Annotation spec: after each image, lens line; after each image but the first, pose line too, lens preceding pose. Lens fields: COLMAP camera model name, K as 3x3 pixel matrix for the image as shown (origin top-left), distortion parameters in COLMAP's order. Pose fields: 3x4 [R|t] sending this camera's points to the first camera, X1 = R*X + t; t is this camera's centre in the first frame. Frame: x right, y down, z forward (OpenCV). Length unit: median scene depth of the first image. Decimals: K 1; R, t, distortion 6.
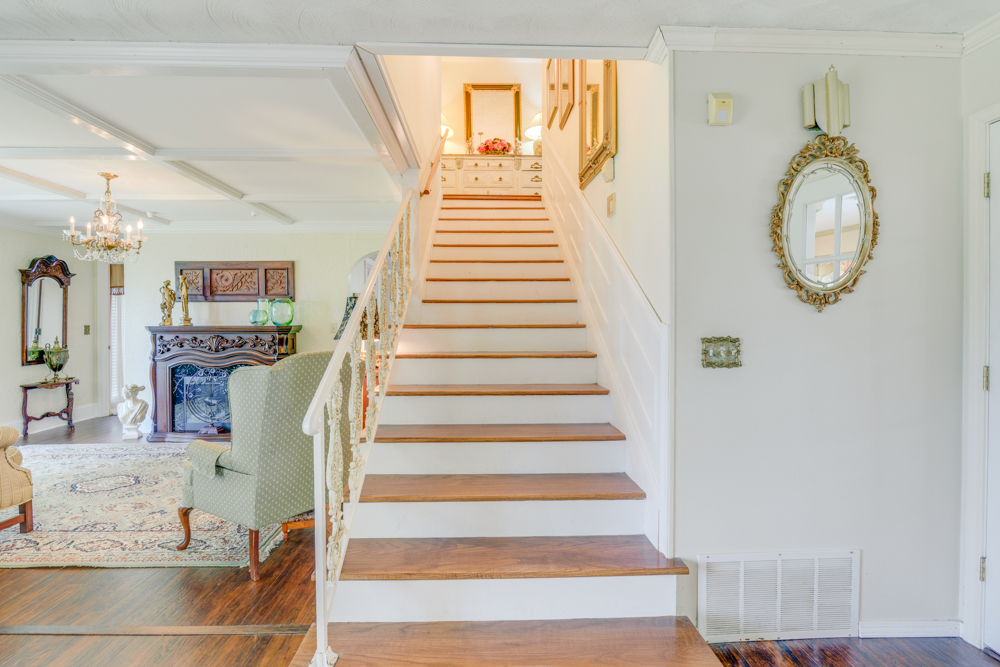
lens RADIAL K [[461.8, 0, 497.3], [0, 461.8, 320.8], [0, 0, 1]] dist [-0.020061, 0.001296]
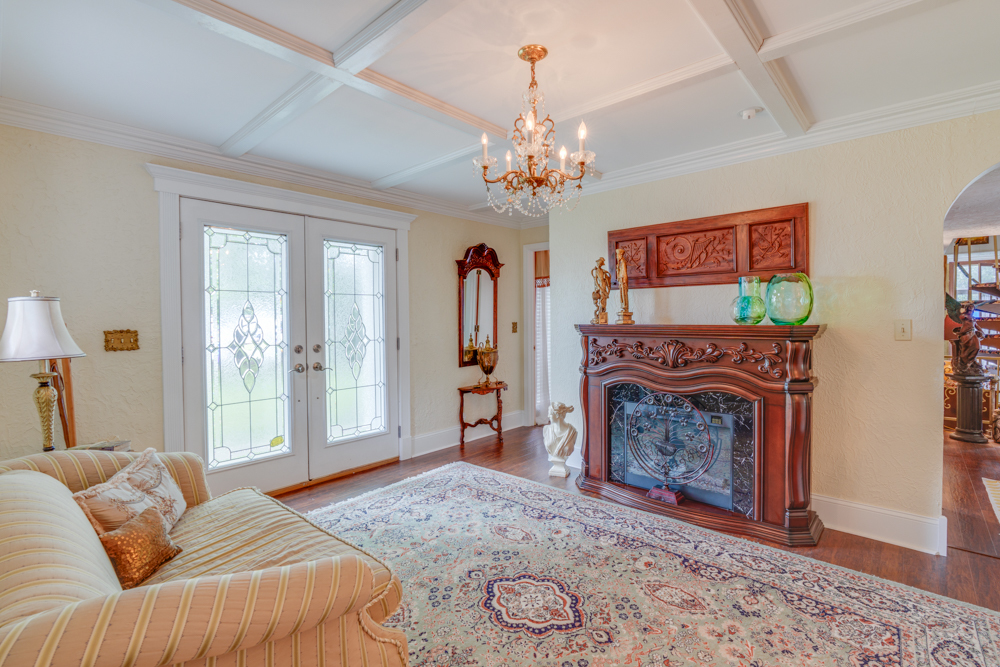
lens RADIAL K [[461.8, 0, 497.3], [0, 461.8, 320.8], [0, 0, 1]] dist [-0.020061, 0.001296]
pose [[0.708944, 0.002515, -0.705260, -0.342566], [0.003857, 0.999965, 0.007443, 0.000345], [0.705254, -0.007997, 0.708910, 0.396826]]
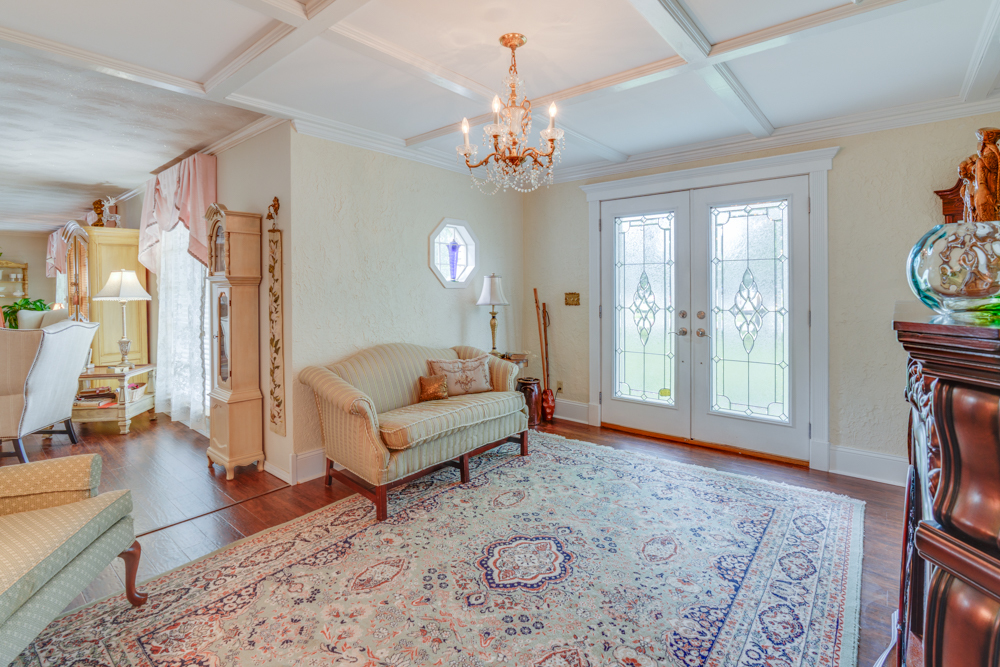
lens RADIAL K [[474.2, 0, 506.1], [0, 474.2, 289.9], [0, 0, 1]] dist [-0.017281, 0.001116]
pose [[-0.669963, 0.009910, -0.742328, -0.273914], [0.003827, 0.999944, 0.009894, -0.001587], [0.742385, 0.003788, -0.669963, 0.982335]]
